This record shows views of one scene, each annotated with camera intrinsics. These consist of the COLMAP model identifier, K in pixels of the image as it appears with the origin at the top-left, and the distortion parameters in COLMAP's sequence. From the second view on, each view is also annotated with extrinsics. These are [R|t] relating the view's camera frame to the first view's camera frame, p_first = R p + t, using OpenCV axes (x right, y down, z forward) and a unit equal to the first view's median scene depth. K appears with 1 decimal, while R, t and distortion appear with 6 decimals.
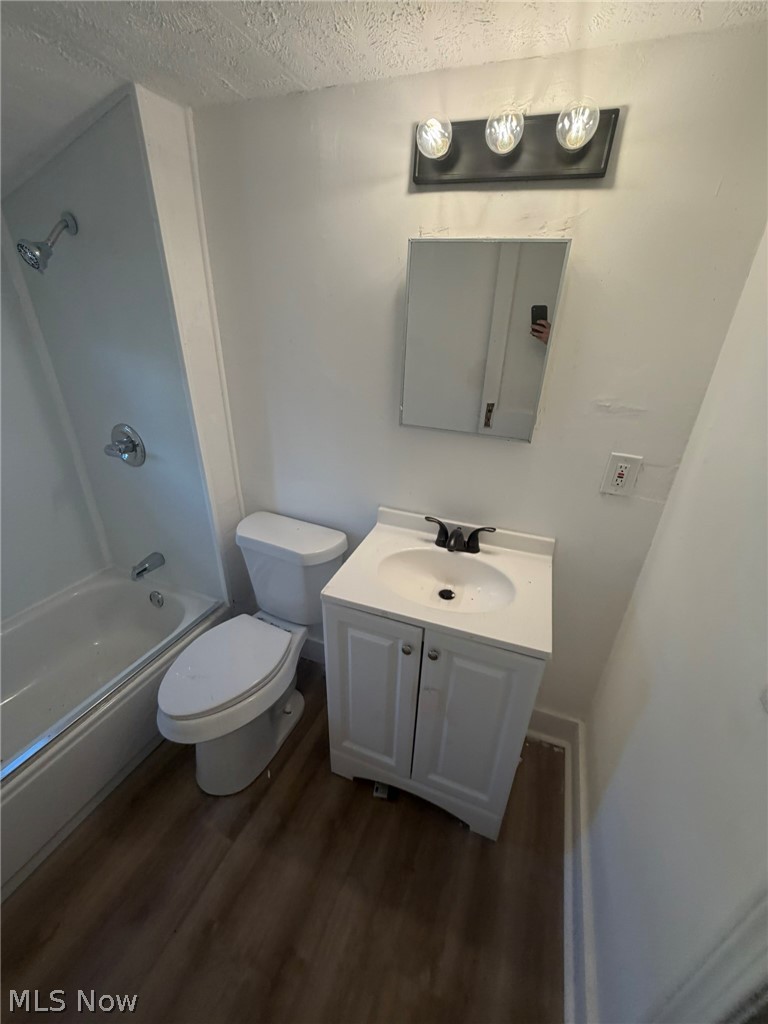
lens RADIAL K [[407.9, 0, 385.5], [0, 407.9, 508.9], [0, 0, 1]] dist [-0.001865, 0.000217]
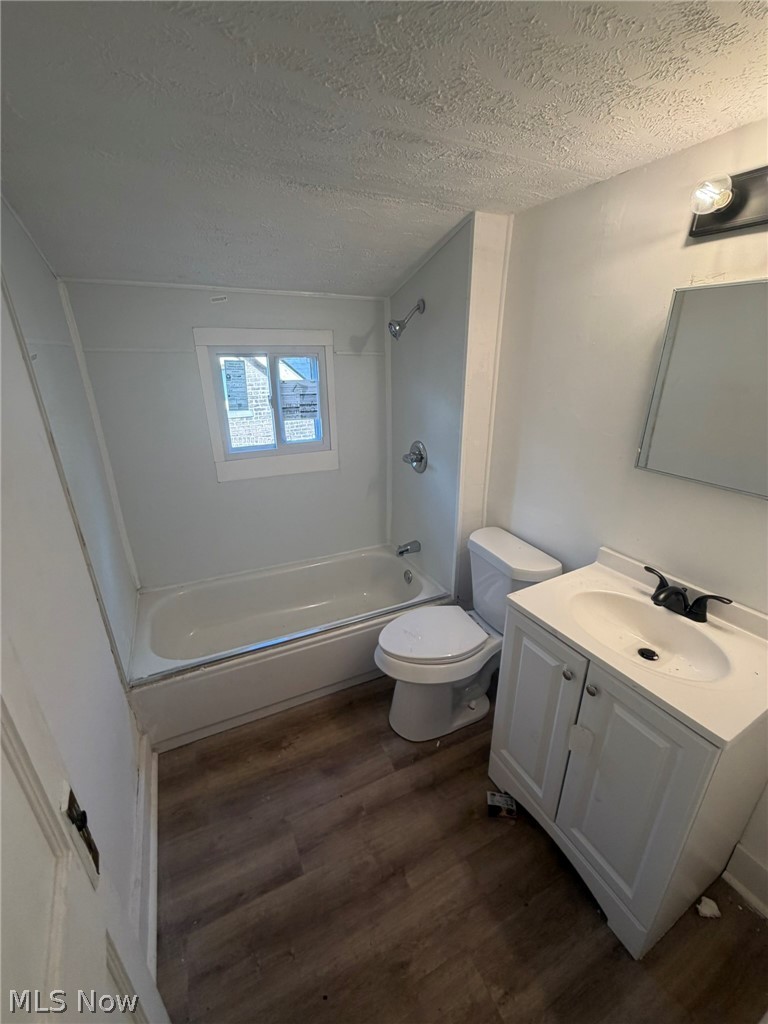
lens RADIAL K [[407.9, 0, 385.5], [0, 407.9, 508.9], [0, 0, 1]] dist [-0.001865, 0.000217]
pose [[0.751274, 0.203181, -0.627937, 0.213907], [-0.263125, 0.964758, -0.002641, 0.052952], [0.605271, 0.167210, 0.778260, -0.117332]]
